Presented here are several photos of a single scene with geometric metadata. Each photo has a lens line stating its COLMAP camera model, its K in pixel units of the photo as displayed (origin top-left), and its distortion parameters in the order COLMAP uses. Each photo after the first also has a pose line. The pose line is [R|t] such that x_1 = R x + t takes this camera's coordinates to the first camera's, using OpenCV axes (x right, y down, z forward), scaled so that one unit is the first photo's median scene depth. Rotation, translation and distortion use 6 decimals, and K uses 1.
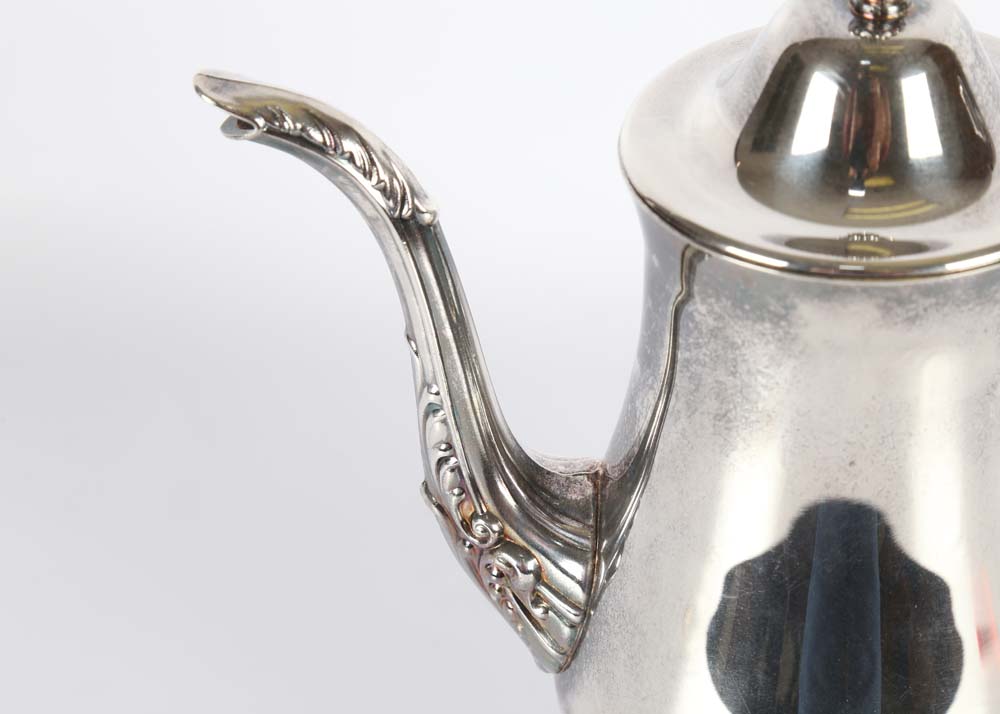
lens RADIAL K [[2672.5, 0, 500.0], [0, 2672.5, 357.0], [0, 0, 1]] dist [0.428355, -0.662136]
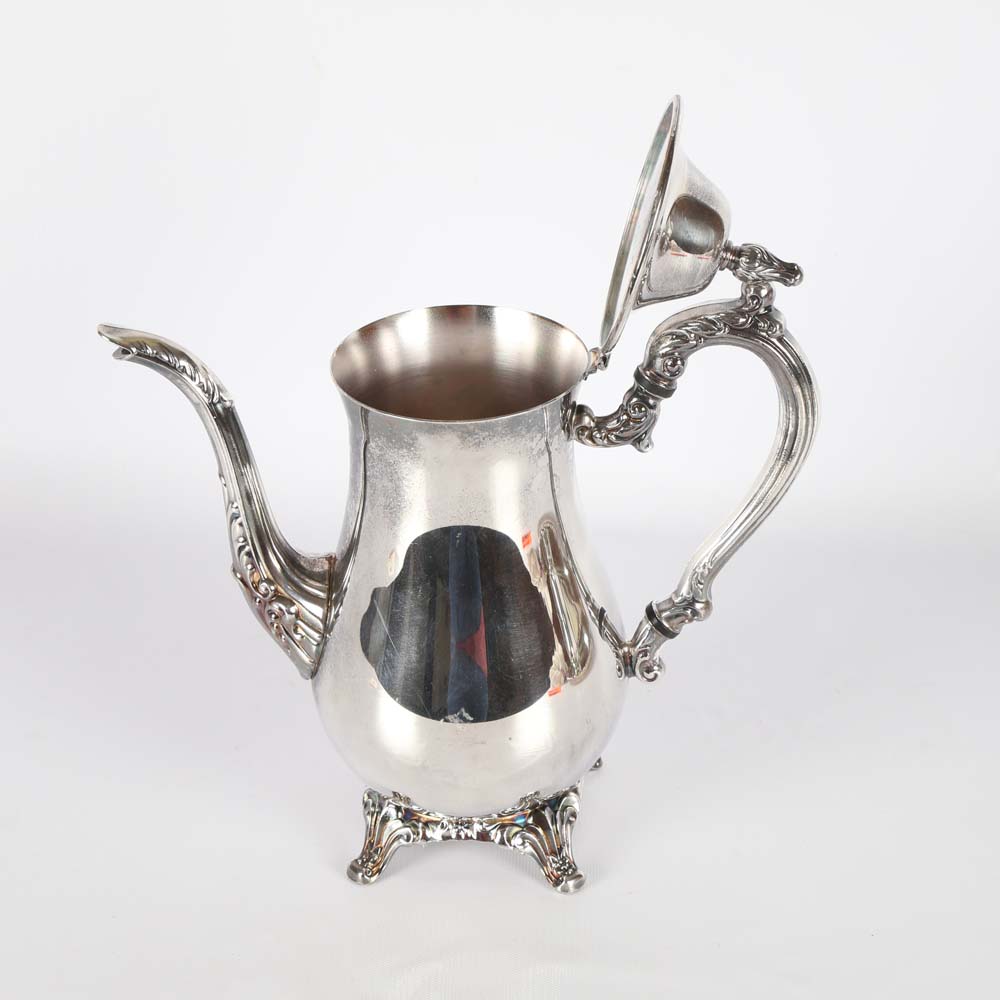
lens RADIAL K [[2936.9, 0, 471.7], [0, 2936.9, 496.8], [0, 0, 1]] dist [0.453426, 0.126851]
pose [[0.999937, -0.011055, 0.001748, 0.136907], [0.011180, 0.993924, -0.109497, 0.236201], [-0.000527, 0.109509, 0.993986, -0.996467]]
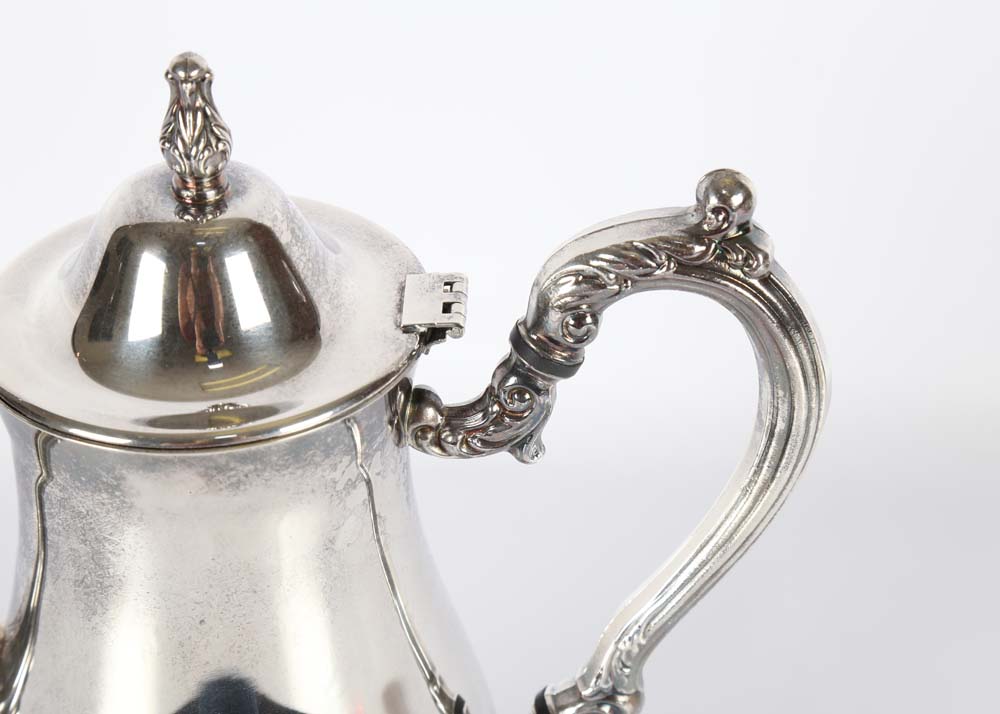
lens RADIAL K [[2672.5, 0, 500.0], [0, 2672.5, 357.0], [0, 0, 1]] dist [0.428355, -0.662136]
pose [[0.997124, -0.037197, 0.066027, 0.178498], [0.039346, 0.998727, -0.031552, -0.025356], [-0.064770, 0.034059, 0.997319, -0.055385]]
